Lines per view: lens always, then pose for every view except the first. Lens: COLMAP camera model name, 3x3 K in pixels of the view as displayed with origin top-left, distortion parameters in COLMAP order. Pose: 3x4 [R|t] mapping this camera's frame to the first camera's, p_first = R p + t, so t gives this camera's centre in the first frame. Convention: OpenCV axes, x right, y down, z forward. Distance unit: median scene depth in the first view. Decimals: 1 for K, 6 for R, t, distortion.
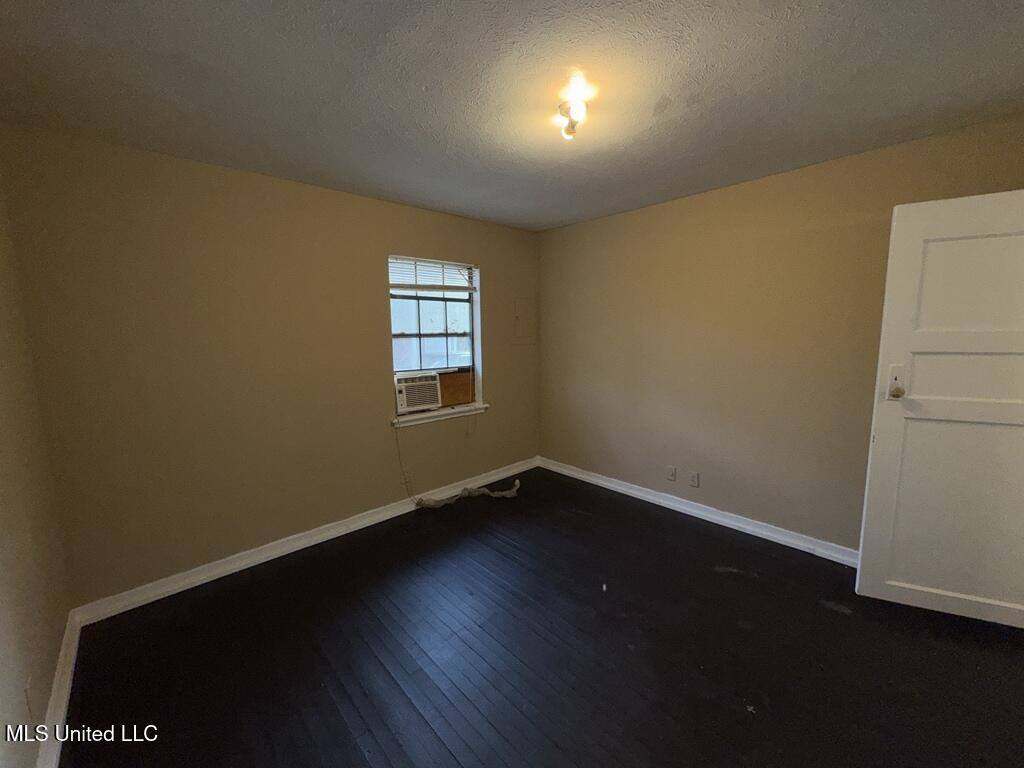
lens RADIAL K [[408.3, 0, 514.1], [0, 408.3, 384.5], [0, 0, 1]] dist [-0.000478, 0.000034]
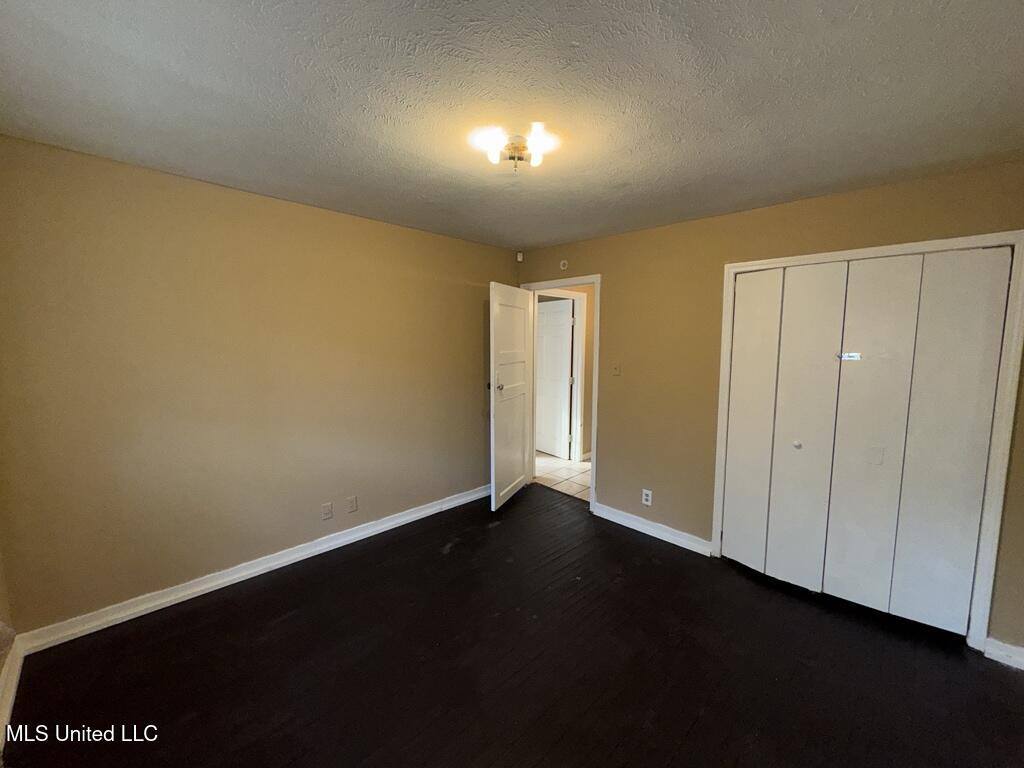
lens RADIAL K [[408.3, 0, 514.0], [0, 408.3, 385.8], [0, 0, 1]] dist [-0.000478, 0.000034]
pose [[-0.049692, -0.066678, 0.996536, -0.580379], [0.142452, 0.987095, 0.073150, -0.072435], [-0.988554, 0.145594, -0.039552, 0.648068]]
